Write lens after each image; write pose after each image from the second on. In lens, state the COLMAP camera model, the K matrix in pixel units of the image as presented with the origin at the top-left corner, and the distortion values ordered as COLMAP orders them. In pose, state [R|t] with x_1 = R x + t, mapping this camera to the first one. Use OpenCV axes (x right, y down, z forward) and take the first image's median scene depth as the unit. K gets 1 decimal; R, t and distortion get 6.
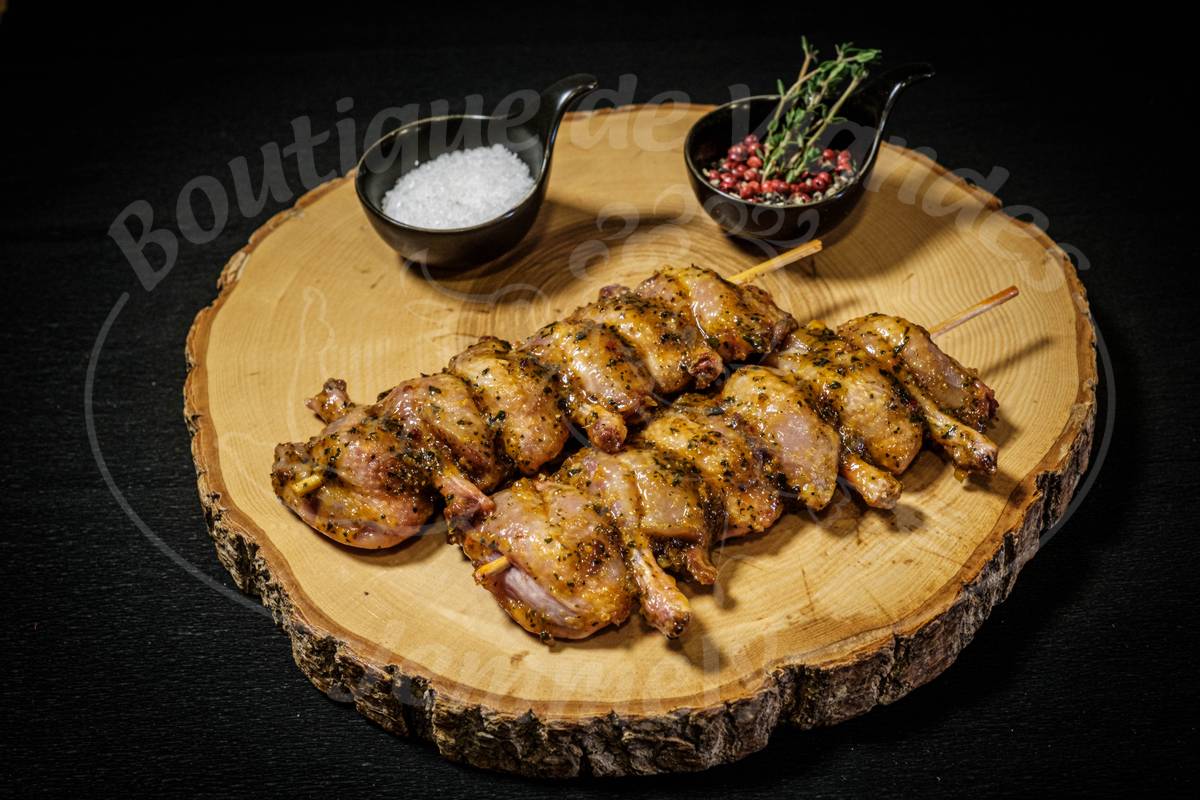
lens RADIAL K [[1672.3, 0, 609.9], [0, 1672.3, 401.9], [0, 0, 1]] dist [-0.029352, -0.044559]
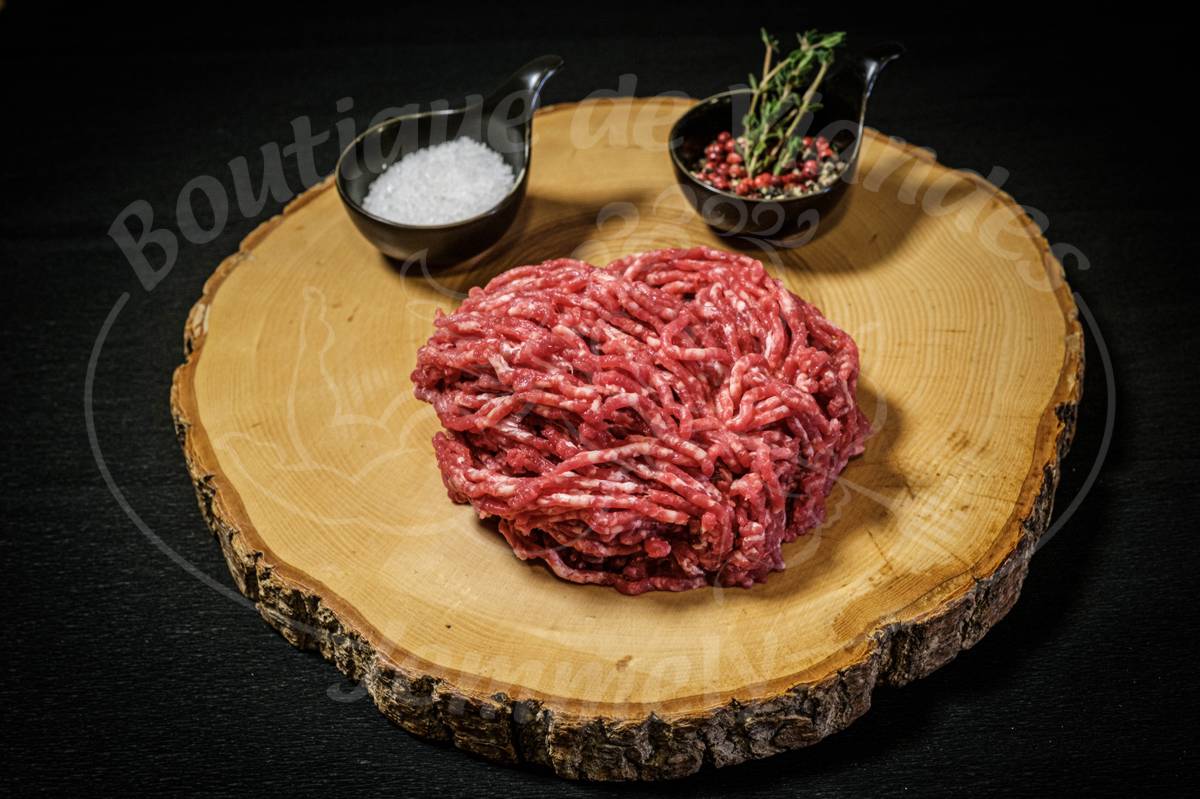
lens RADIAL K [[1672.3, 0, 609.9], [0, 1672.3, 401.4], [0, 0, 1]] dist [-0.029352, -0.044559]
pose [[0.976577, -0.145755, 0.158284, -0.190703], [0.146327, 0.989203, 0.008093, -0.009476], [-0.157755, 0.015258, 0.987360, 0.020482]]
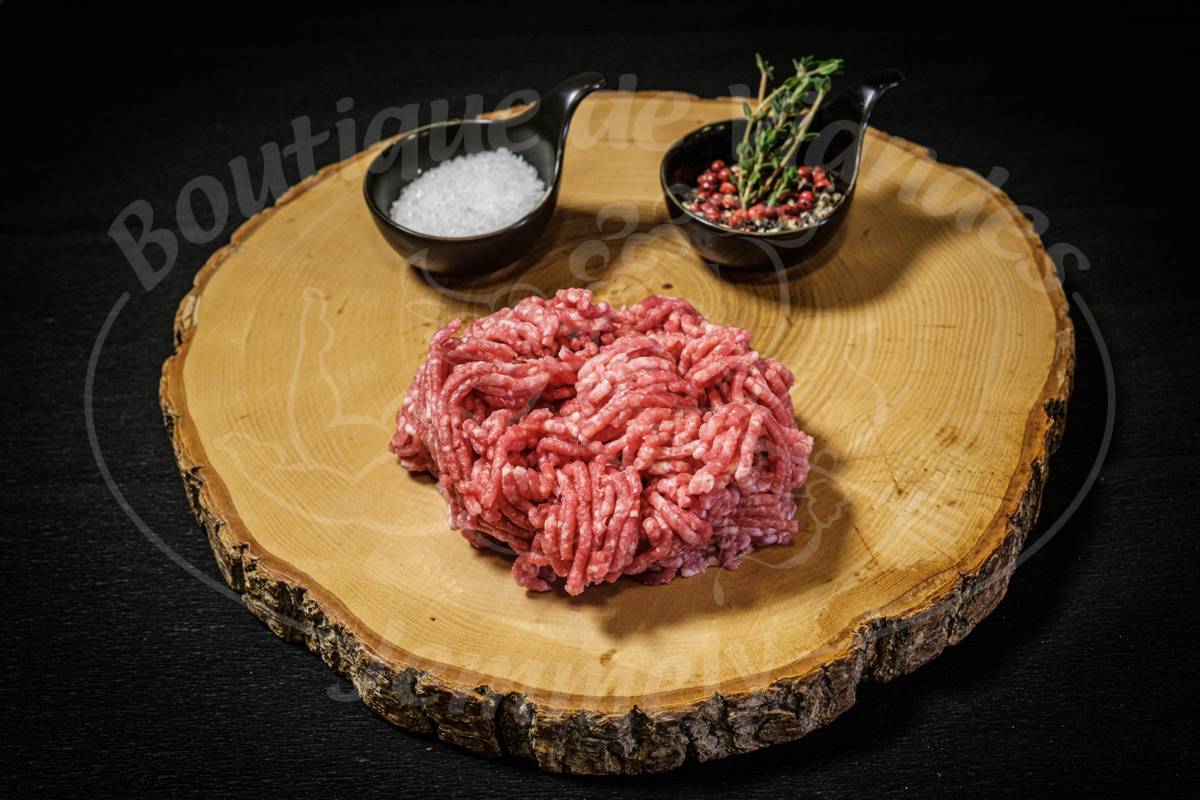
lens RADIAL K [[1672.3, 0, 609.9], [0, 1672.3, 401.9], [0, 0, 1]] dist [-0.029352, -0.044559]
pose [[0.977977, -0.141041, 0.153845, -0.178536], [0.141176, 0.989933, 0.010104, -0.006101], [-0.153722, 0.011837, 0.988043, 0.019612]]
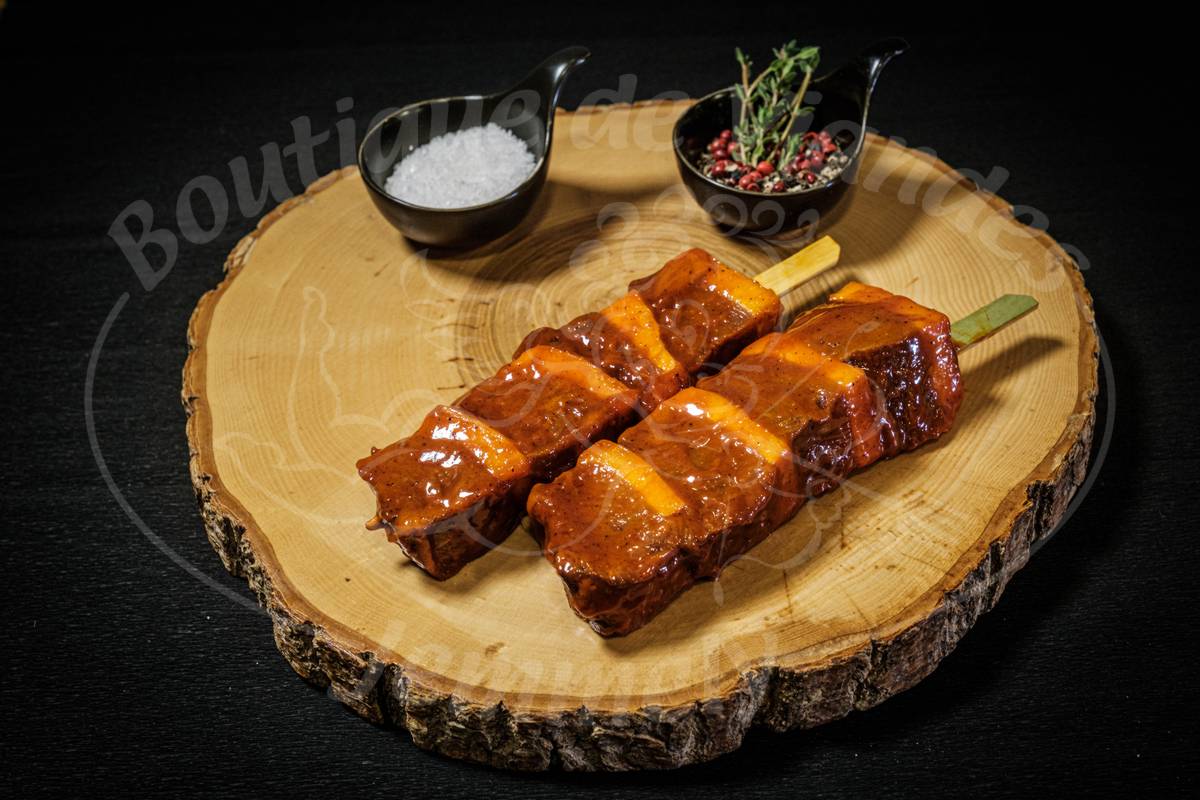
lens RADIAL K [[1672.3, 0, 609.9], [0, 1672.3, 401.9], [0, 0, 1]] dist [-0.029352, -0.044559]
pose [[0.998876, 0.032147, -0.034839, 0.043884], [-0.032058, 0.999481, 0.003108, -0.000344], [0.034921, -0.001988, 0.999388, 0.001942]]
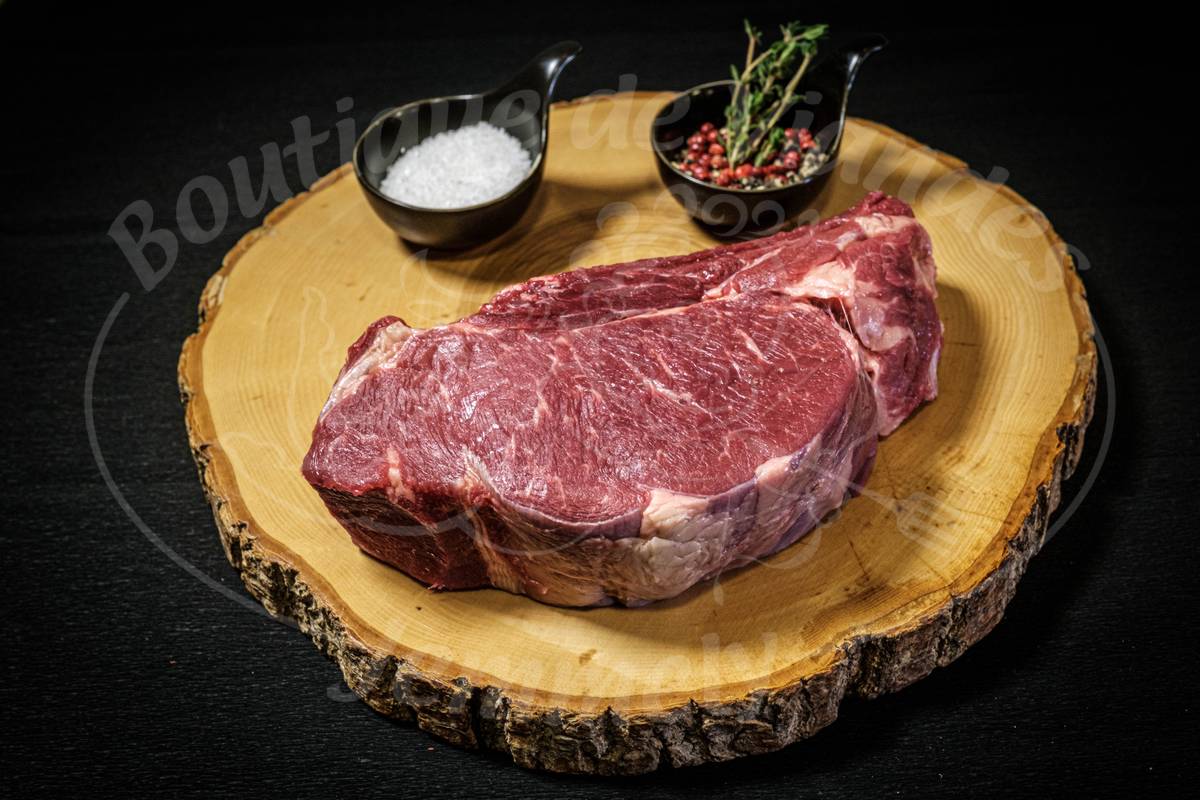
lens RADIAL K [[1672.3, 0, 609.9], [0, 1672.3, 401.9], [0, 0, 1]] dist [-0.029352, -0.044559]
pose [[0.991474, -0.088603, 0.095546, -0.118589], [0.088578, 0.996059, 0.004515, -0.000570], [-0.095570, 0.003987, 0.995415, 0.012245]]
